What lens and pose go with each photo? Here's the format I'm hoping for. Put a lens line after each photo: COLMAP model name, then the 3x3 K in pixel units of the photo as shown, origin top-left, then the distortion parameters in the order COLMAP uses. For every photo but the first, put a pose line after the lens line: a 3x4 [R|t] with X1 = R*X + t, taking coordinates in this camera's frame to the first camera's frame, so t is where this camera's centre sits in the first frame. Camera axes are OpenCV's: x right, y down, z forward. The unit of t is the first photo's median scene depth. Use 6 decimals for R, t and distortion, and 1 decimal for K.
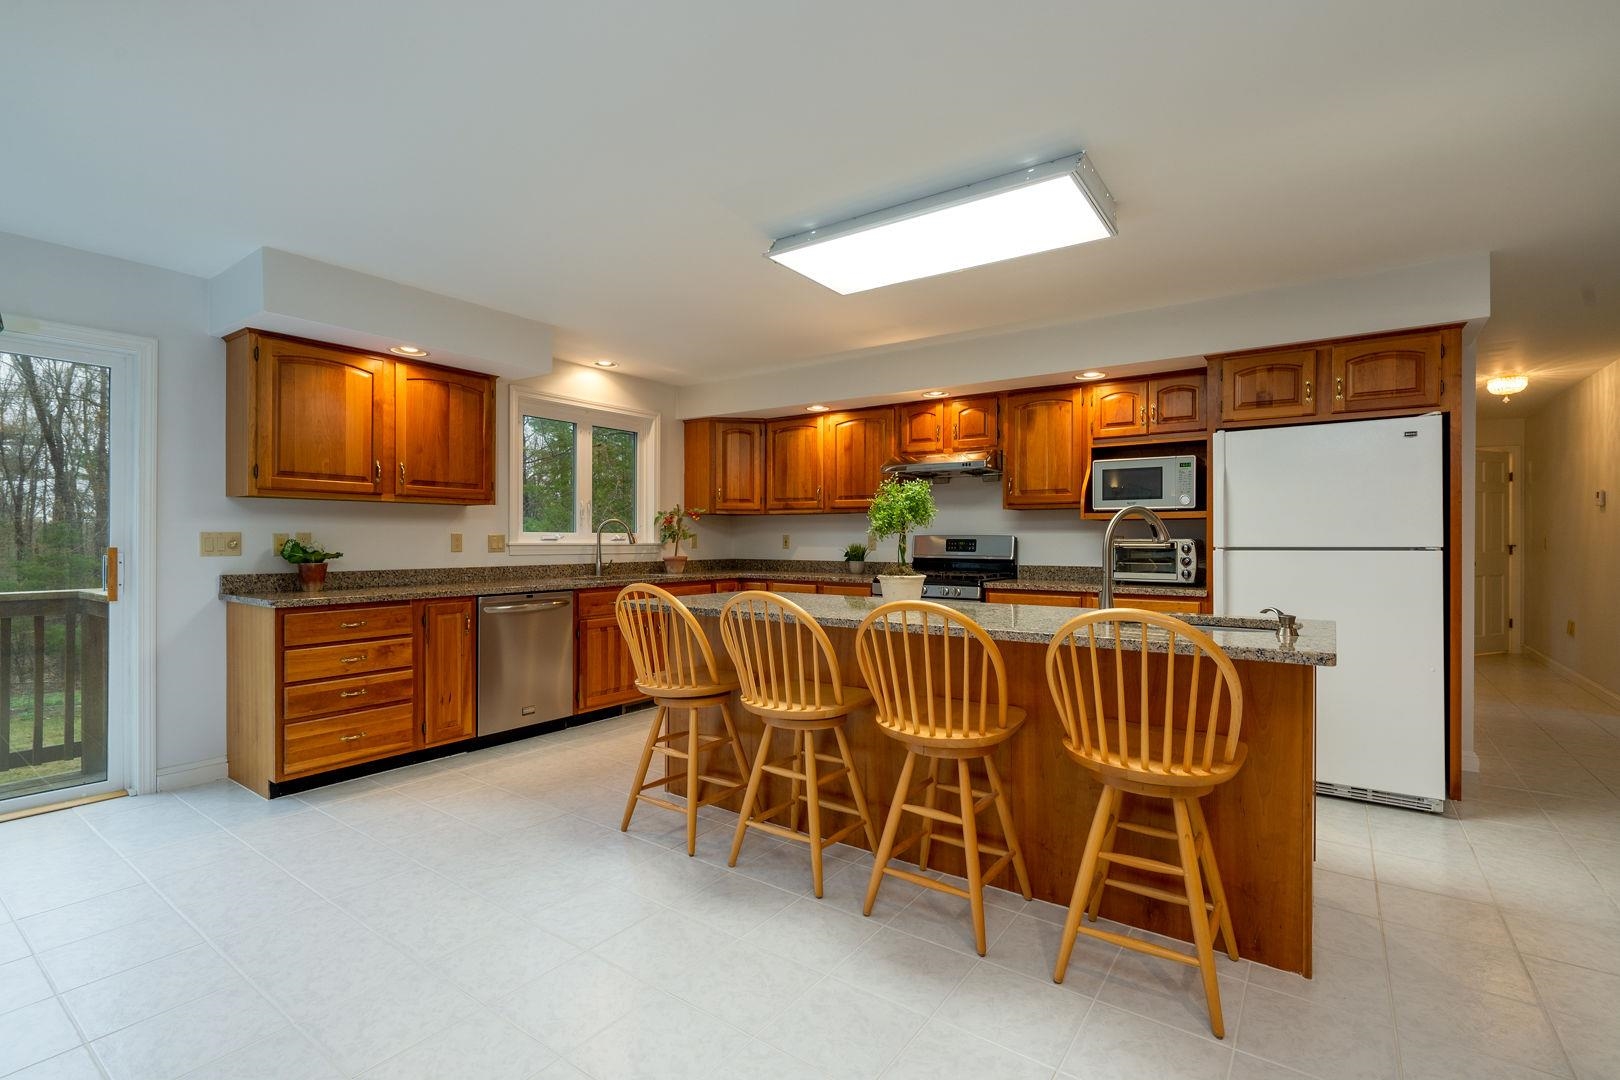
lens RADIAL K [[740.4, 0, 814.0], [0, 740.4, 535.9], [0, 0, 1]] dist [0.002179, -0.000248]
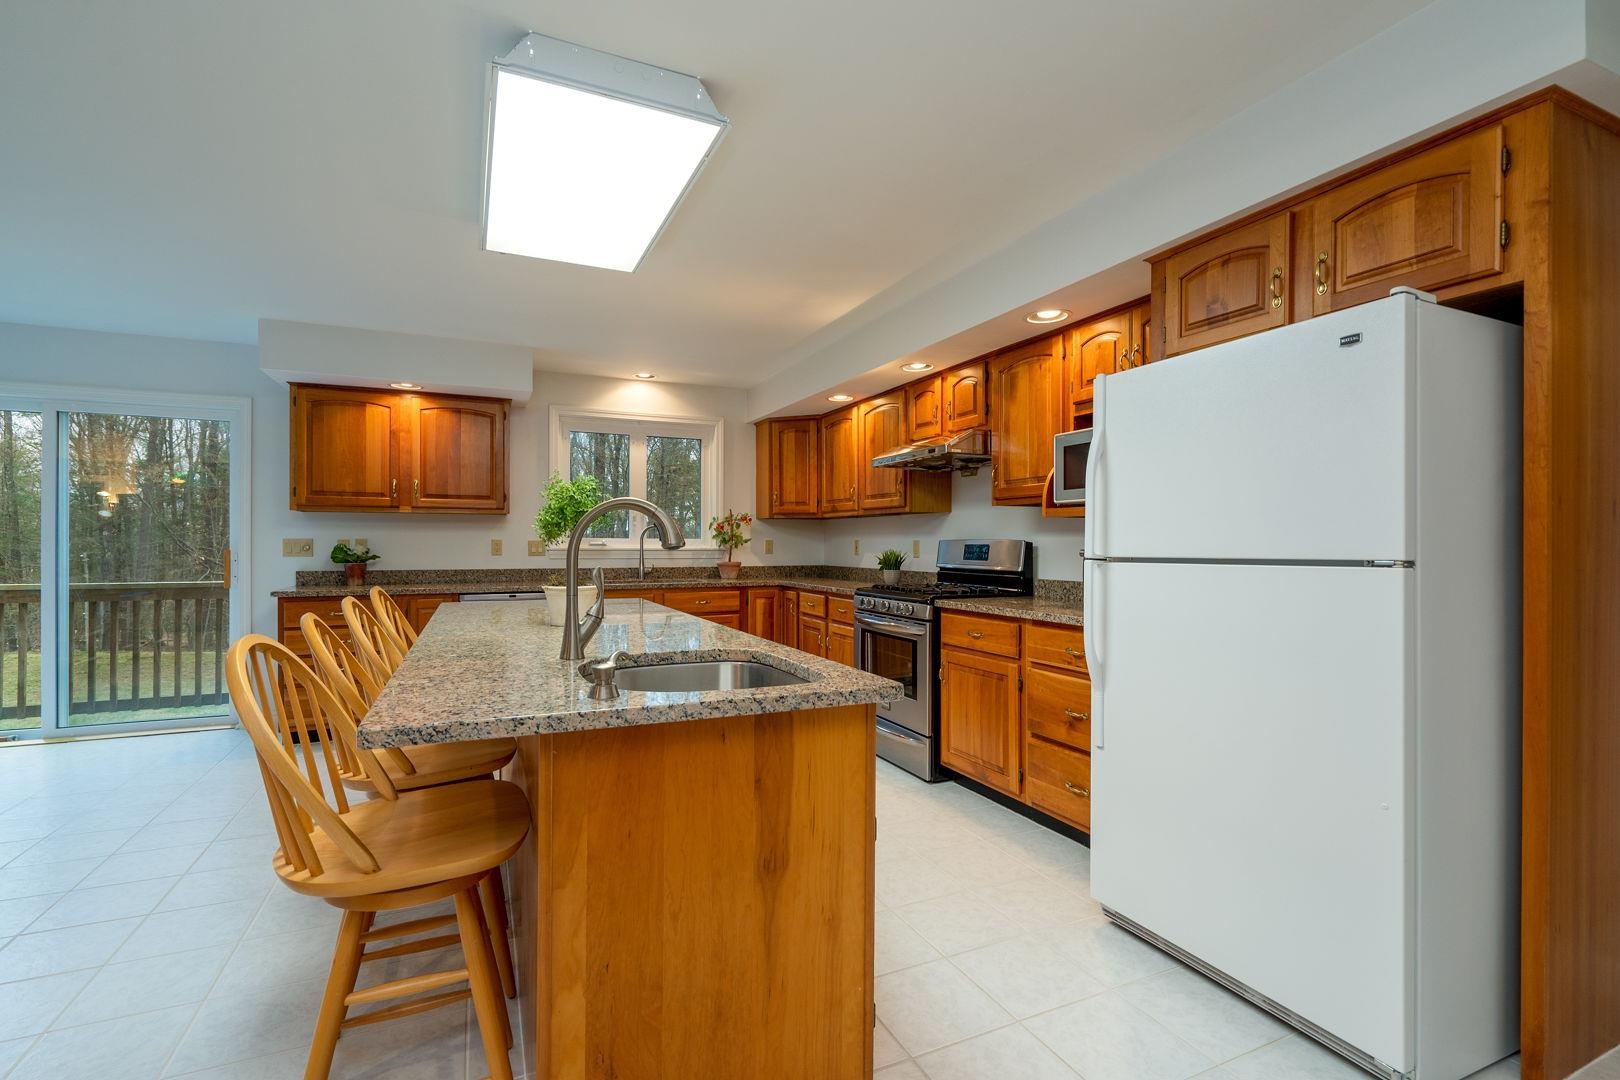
lens RADIAL K [[740.4, 0, 810.3], [0, 740.4, 545.0], [0, 0, 1]] dist [0.002179, -0.000248]
pose [[0.861961, 0.000967, -0.506973, 0.505388], [0.001231, 0.999991, 0.004002, 0.001465], [0.506973, -0.004074, 0.861952, 0.250384]]
